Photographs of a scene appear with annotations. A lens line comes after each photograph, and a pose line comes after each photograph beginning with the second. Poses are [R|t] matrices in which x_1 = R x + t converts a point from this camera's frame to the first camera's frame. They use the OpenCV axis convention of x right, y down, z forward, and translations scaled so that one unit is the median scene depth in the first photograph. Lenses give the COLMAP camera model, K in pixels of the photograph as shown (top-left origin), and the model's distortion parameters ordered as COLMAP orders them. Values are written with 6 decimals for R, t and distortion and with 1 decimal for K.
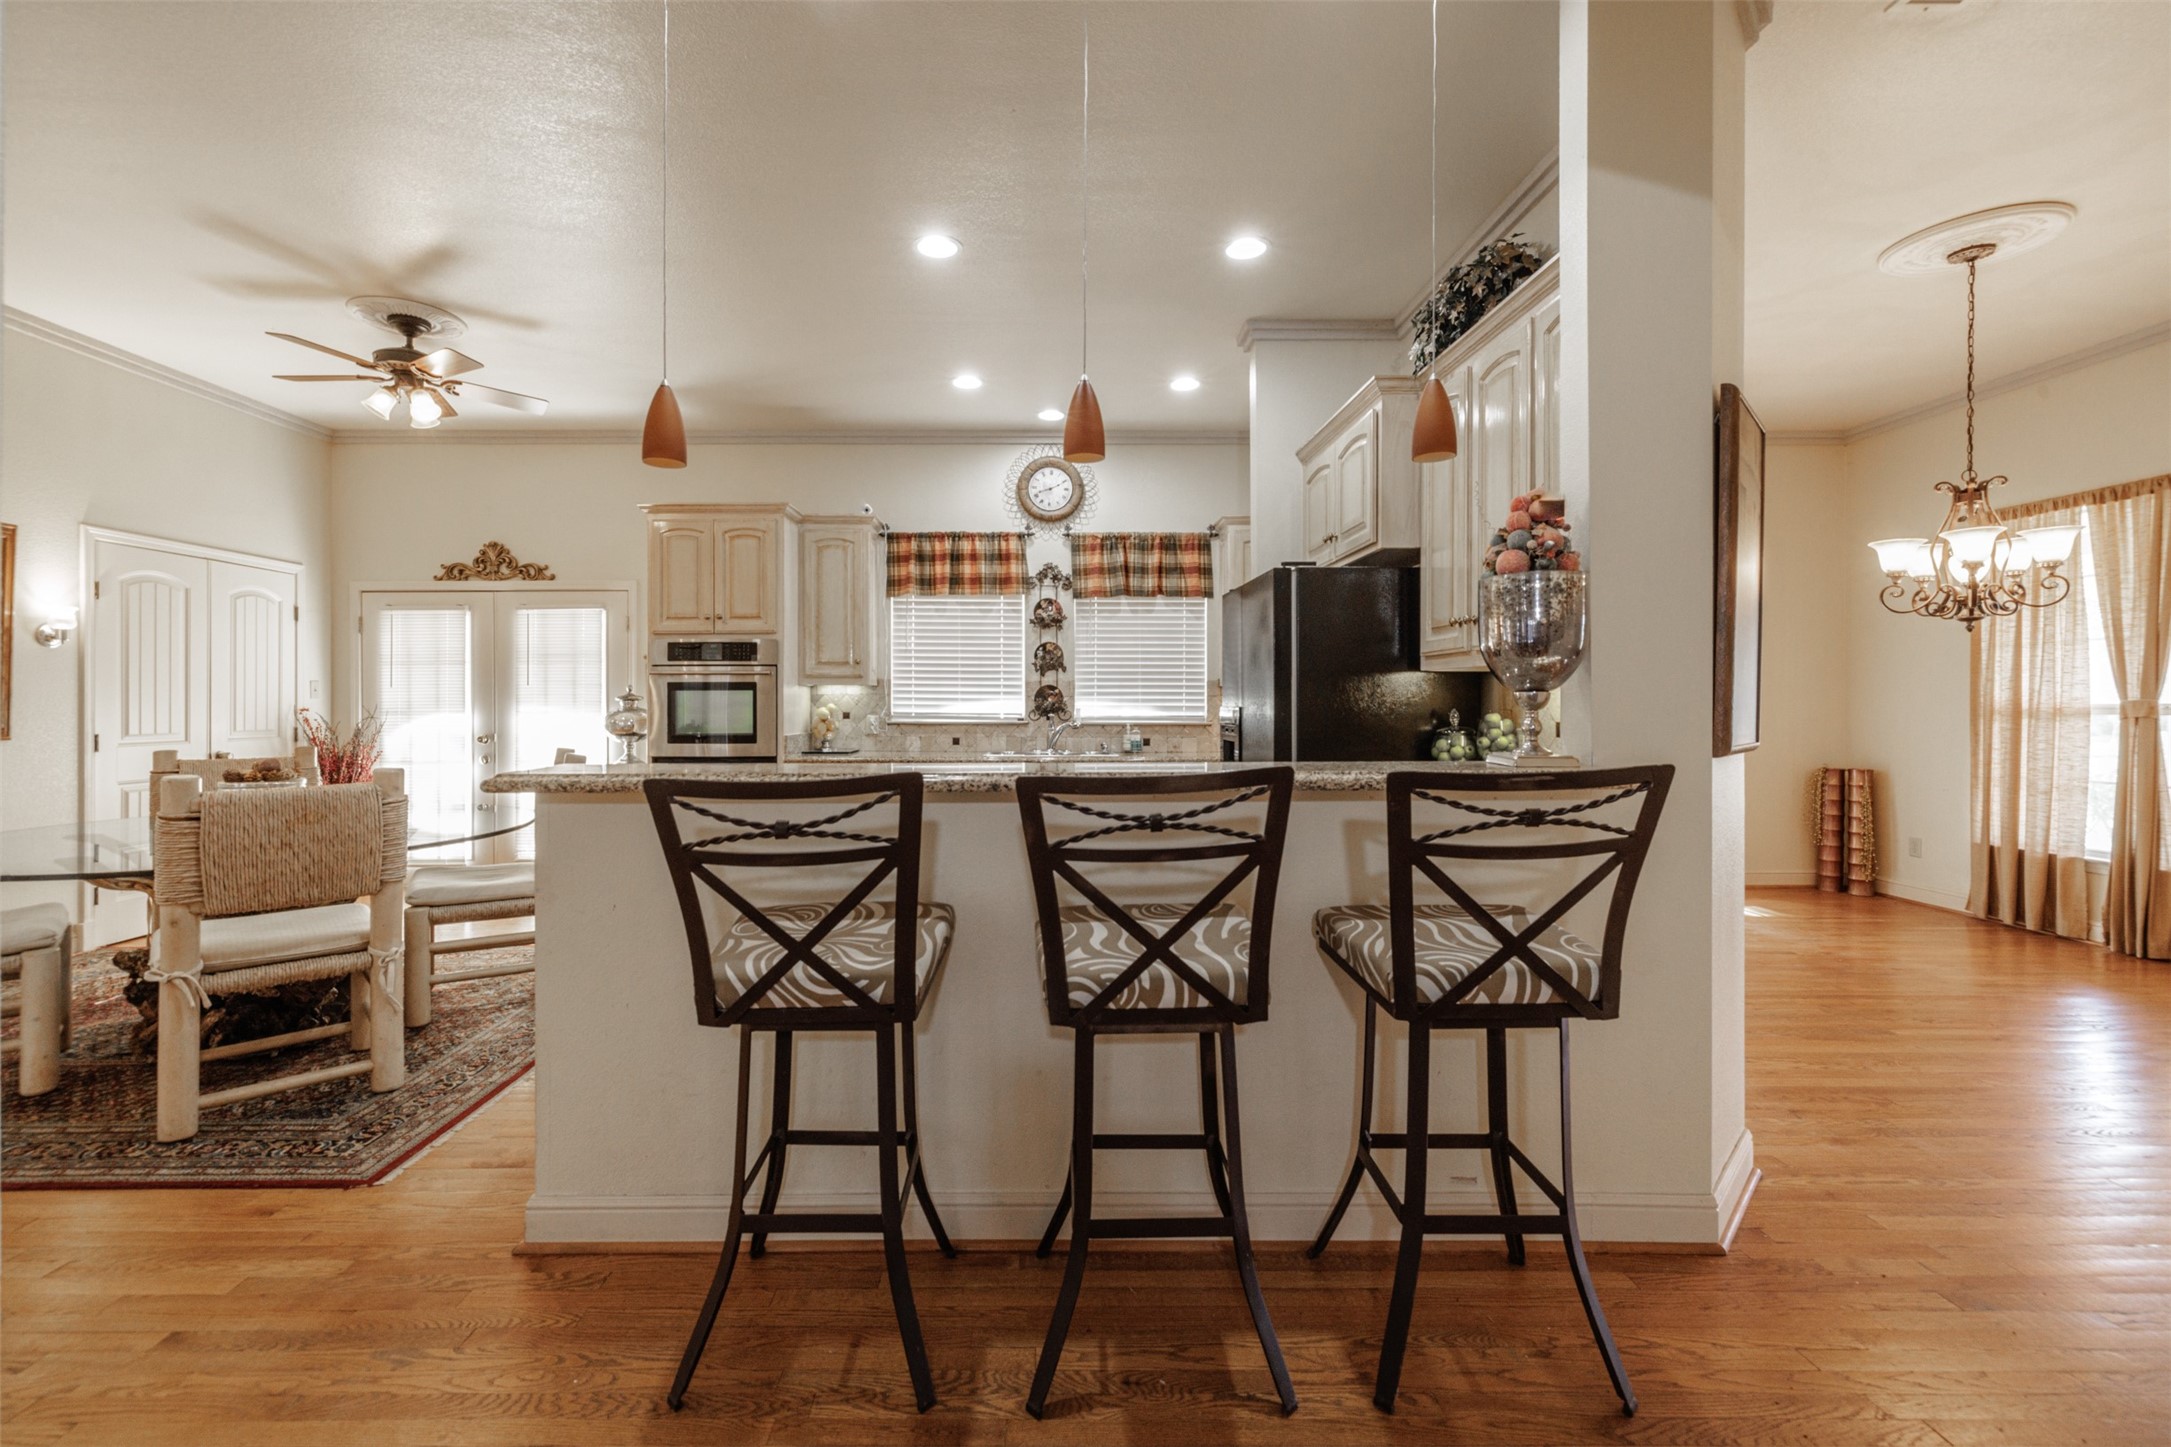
lens RADIAL K [[926.6, 0, 1085.7], [0, 926.6, 714.7], [0, 0, 1]] dist [0.001340, 0.000115]
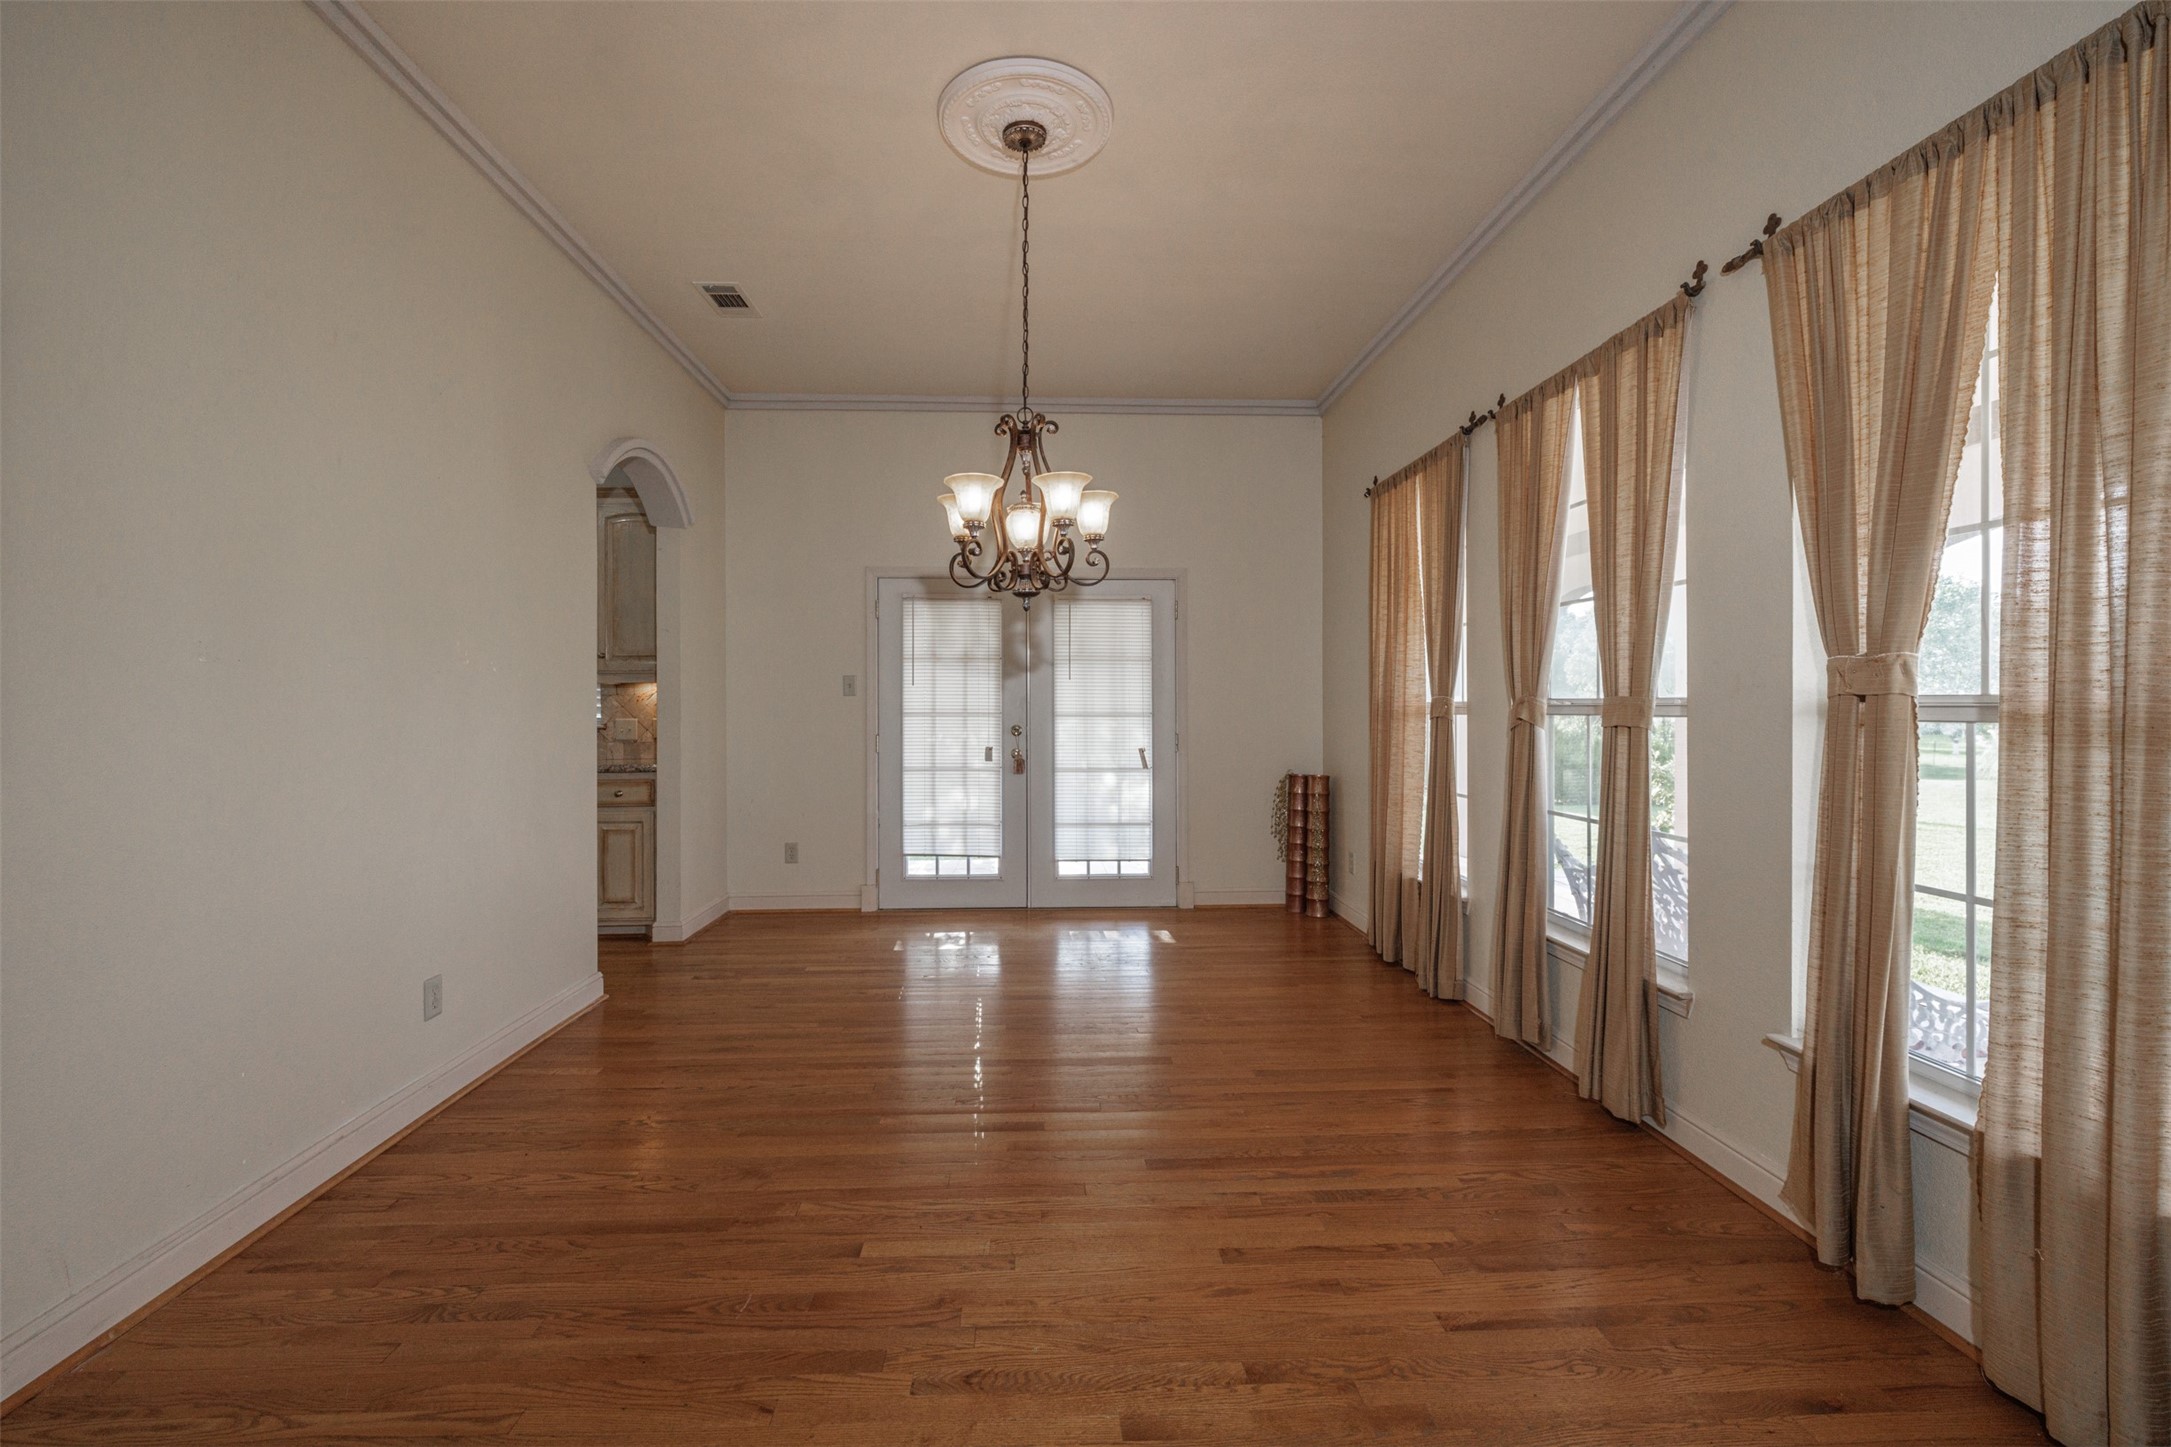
lens RADIAL K [[912.2, 0, 1107.8], [0, 912.2, 704.5], [0, 0, 1]] dist [-0.000213, 0.000170]
pose [[0.999776, -0.005375, 0.020484, 0.596011], [0.005570, 0.999940, -0.009466, -0.000546], [-0.020432, 0.009578, 0.999745, 0.133823]]
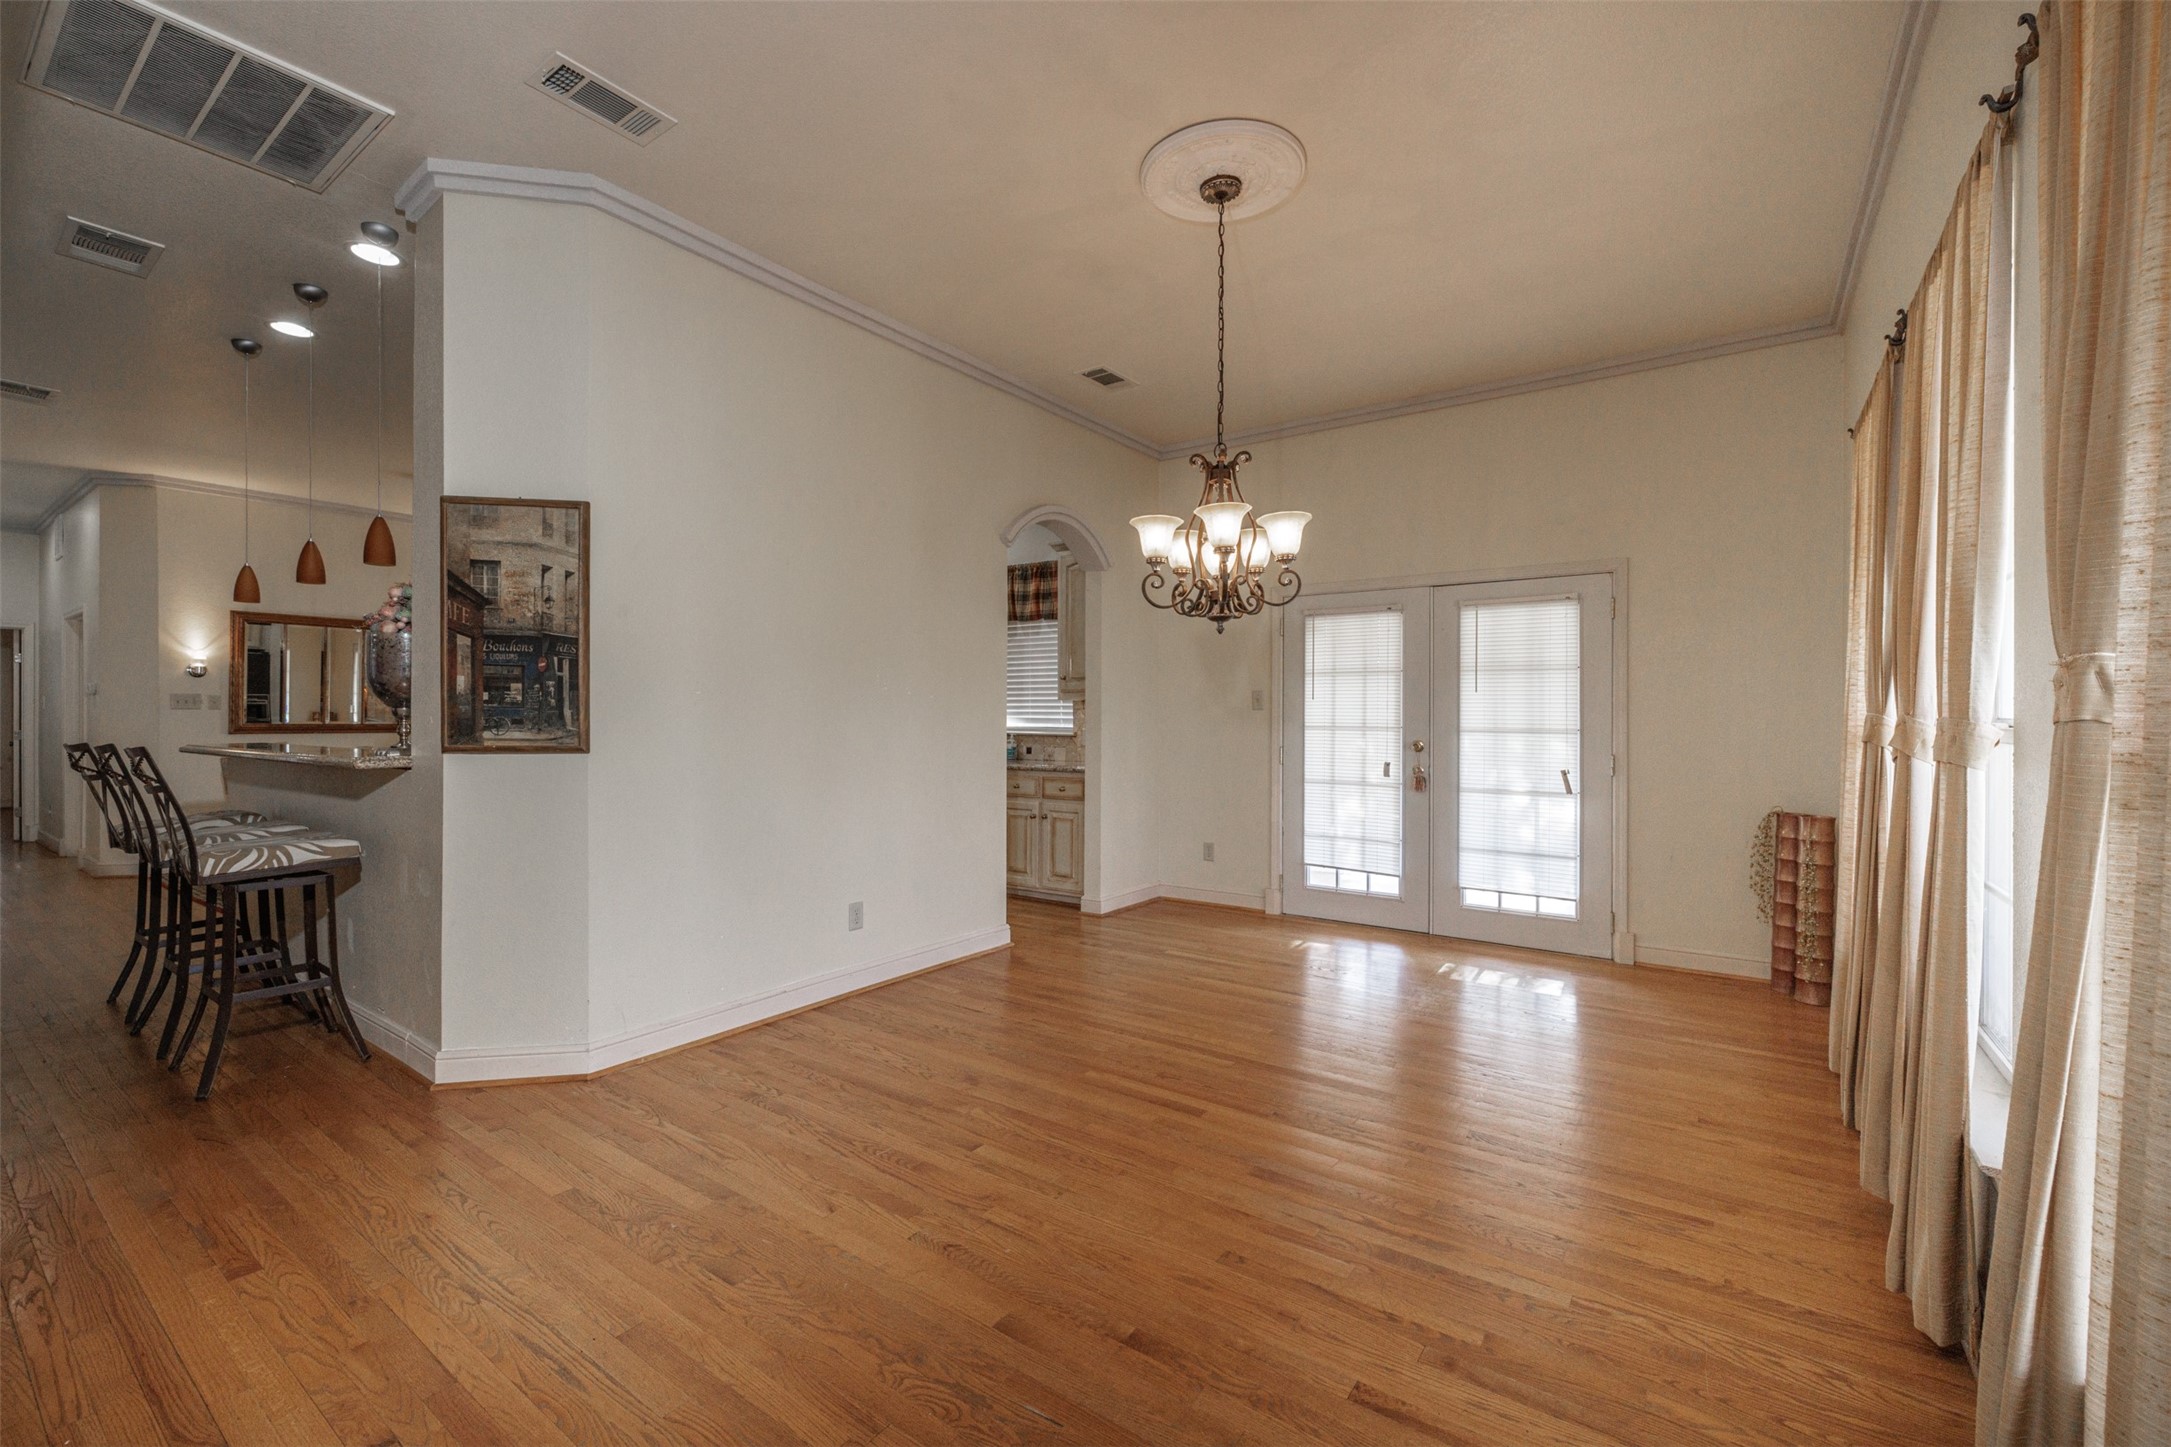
lens RADIAL K [[926.6, 0, 1085.7], [0, 926.6, 714.7], [0, 0, 1]] dist [0.001340, 0.000115]
pose [[0.792831, -0.001558, -0.609440, 0.812047], [-0.005302, 0.999941, -0.009453, -0.003530], [0.609419, 0.010726, 0.792776, 0.155453]]
